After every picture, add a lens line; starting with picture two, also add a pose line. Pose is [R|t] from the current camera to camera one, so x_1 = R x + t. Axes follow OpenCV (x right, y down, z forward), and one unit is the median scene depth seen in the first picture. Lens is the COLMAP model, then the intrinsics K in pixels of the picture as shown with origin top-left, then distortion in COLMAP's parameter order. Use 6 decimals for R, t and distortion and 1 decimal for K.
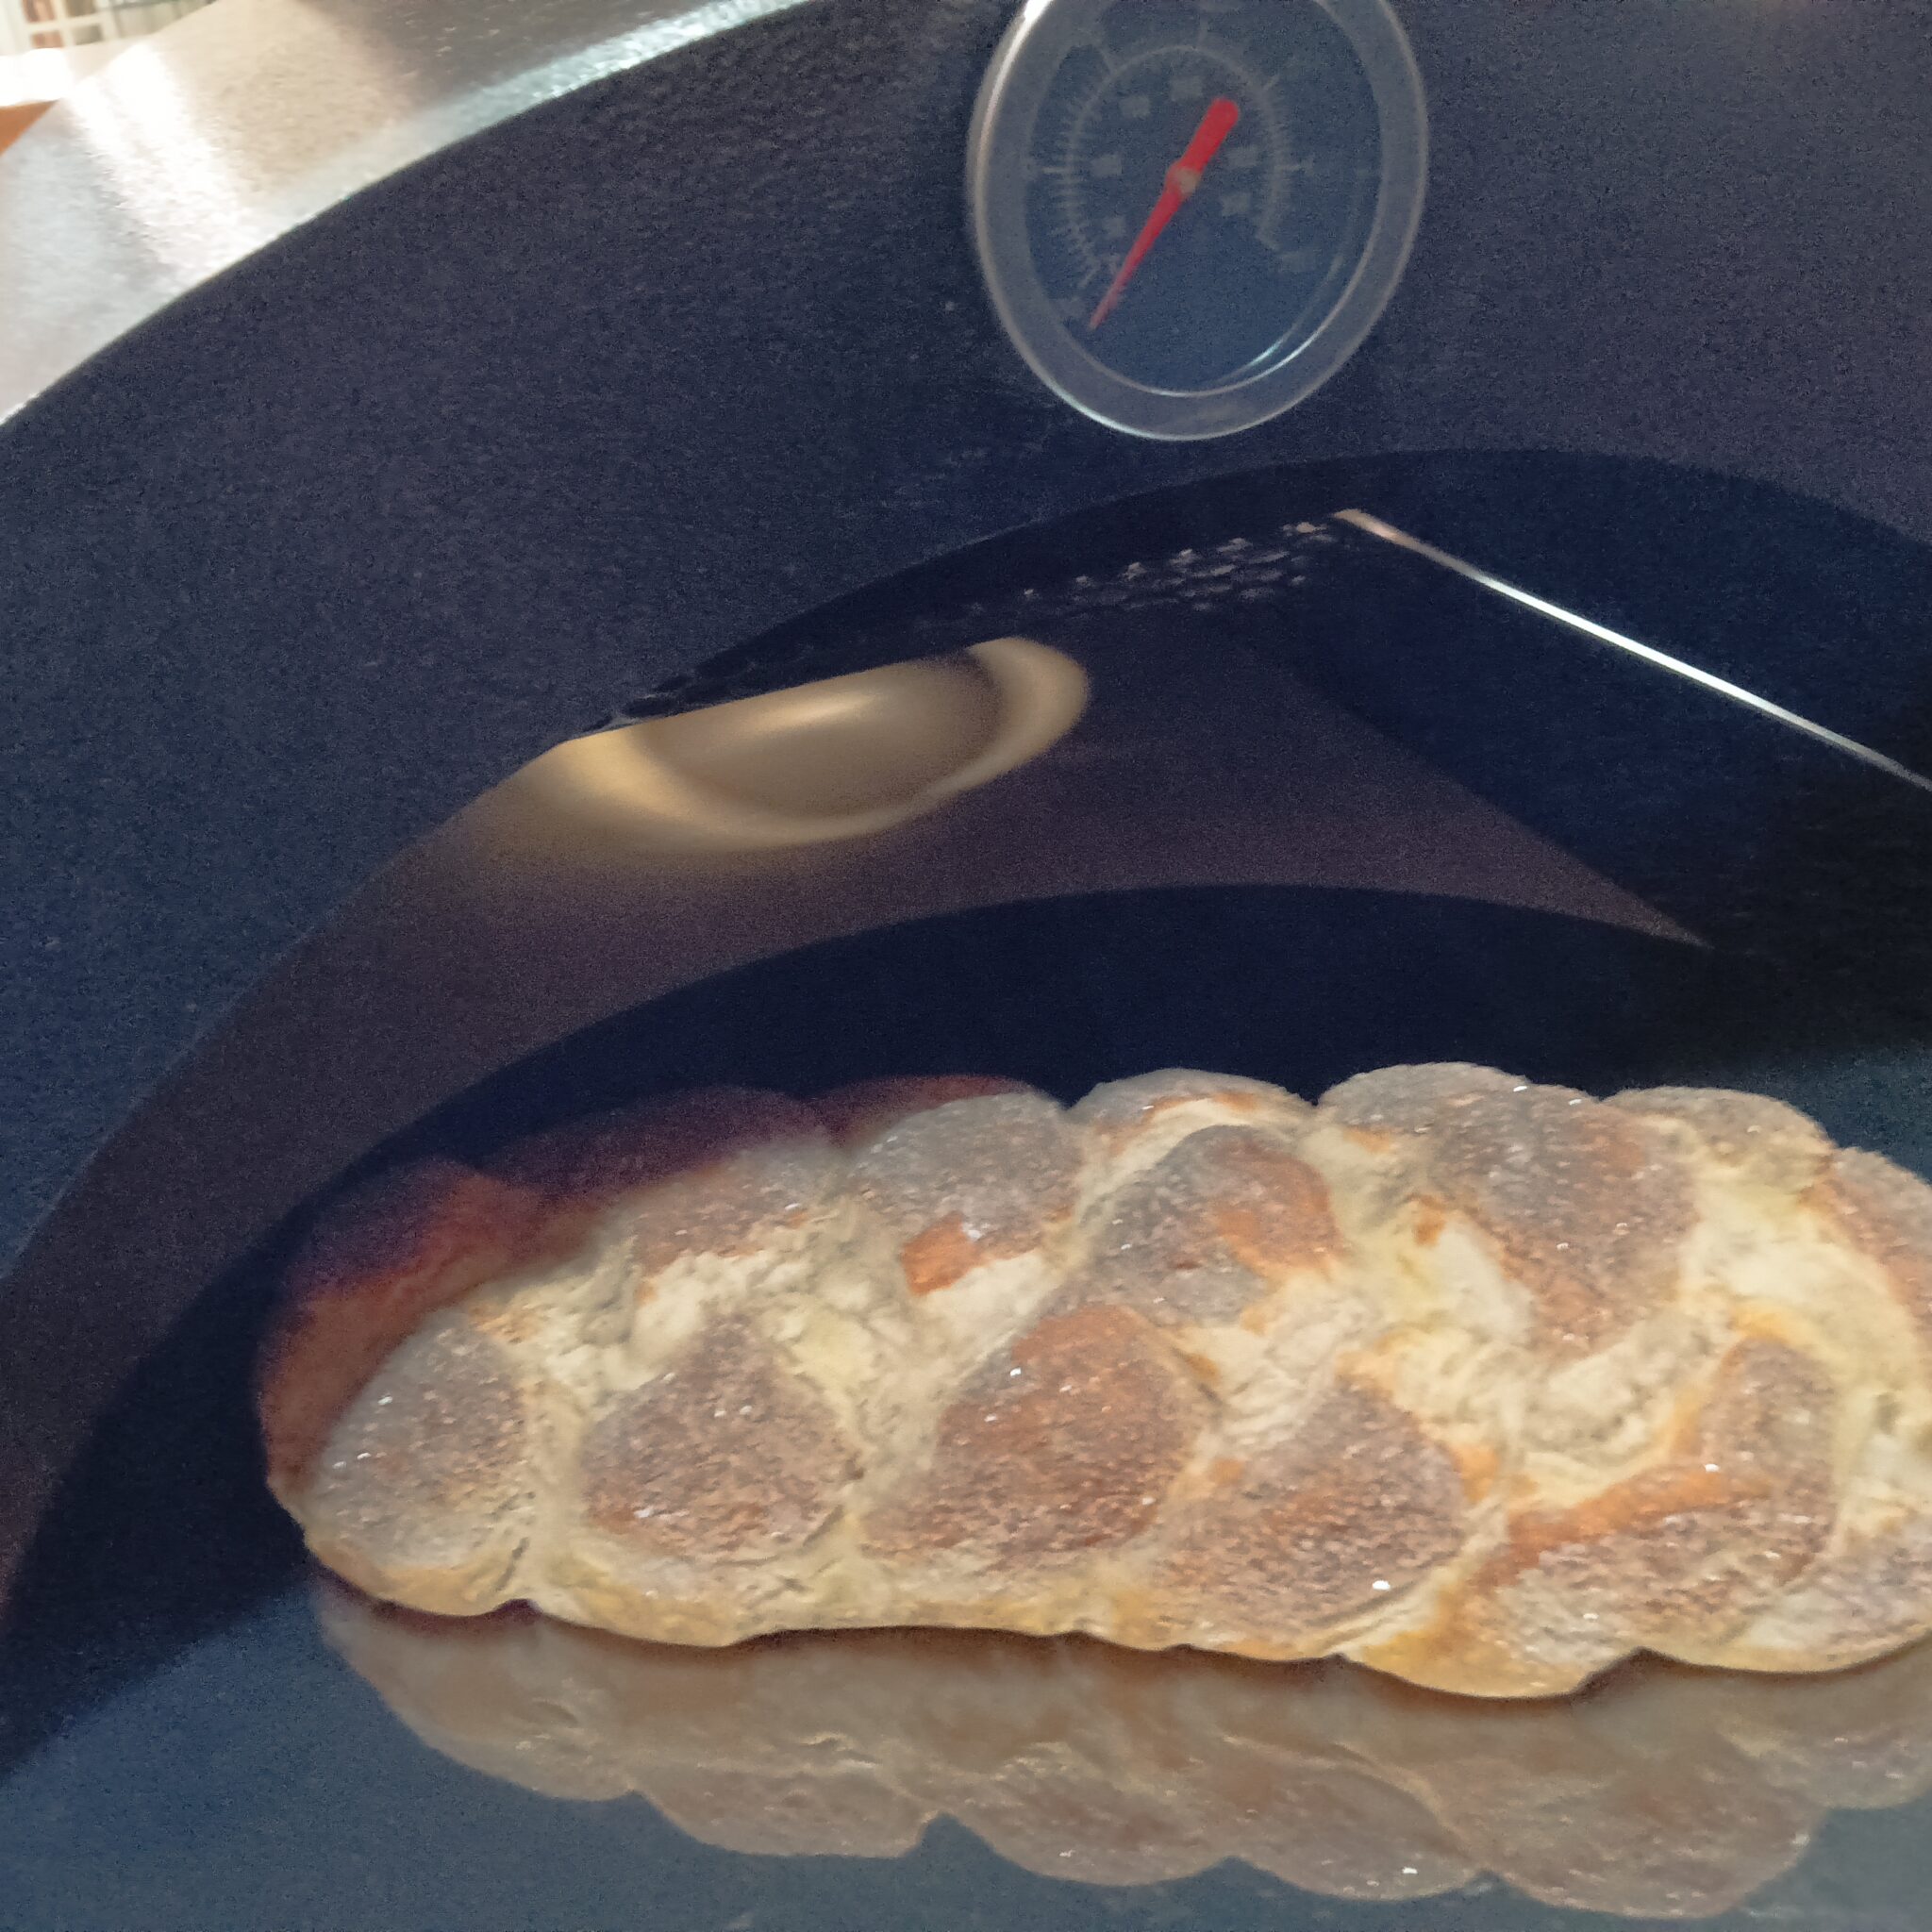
lens RADIAL K [[2092.8, 0, 966.0], [0, 2092.8, 966.0], [0, 0, 1]] dist [0.115167, -0.248858]
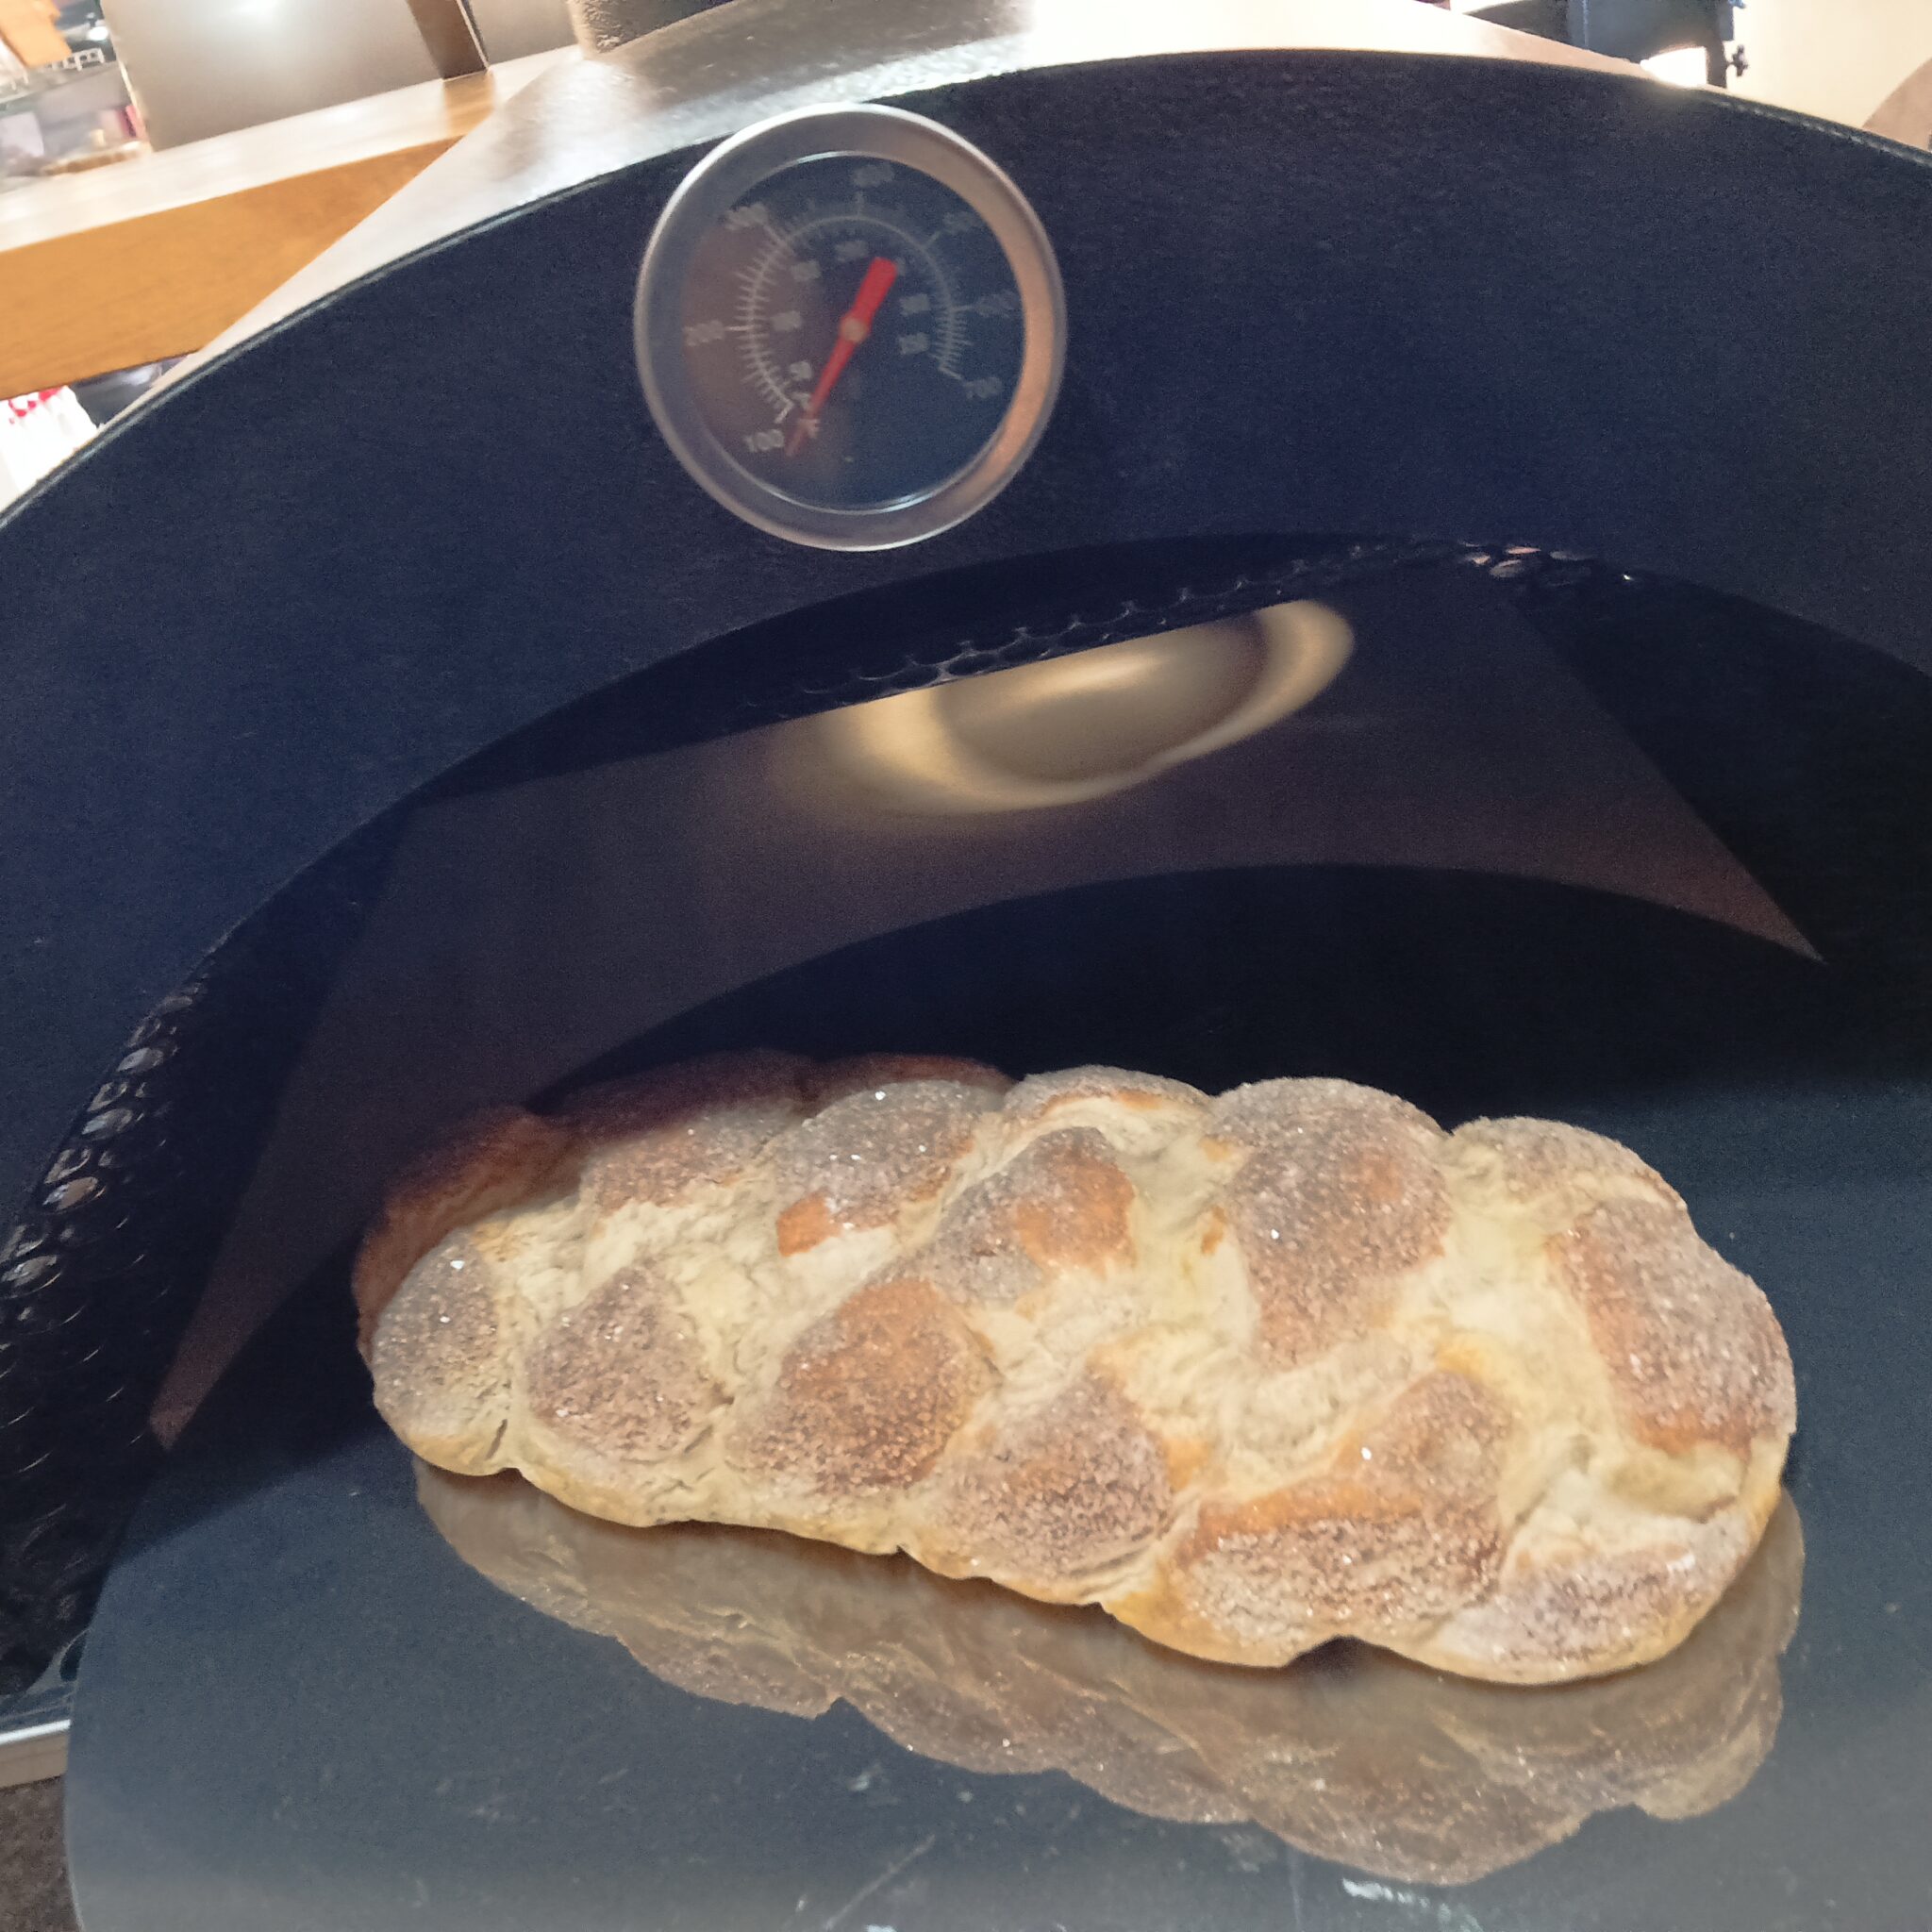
lens RADIAL K [[2013.6, 0, 961.3], [0, 2013.6, 988.3], [0, 0, 1]] dist [0.064900, -0.047756]
pose [[0.960315, 0.054433, -0.273556, 0.382420], [-0.037204, 0.997006, 0.067784, -0.073888], [0.276427, -0.054917, 0.959465, -0.043974]]
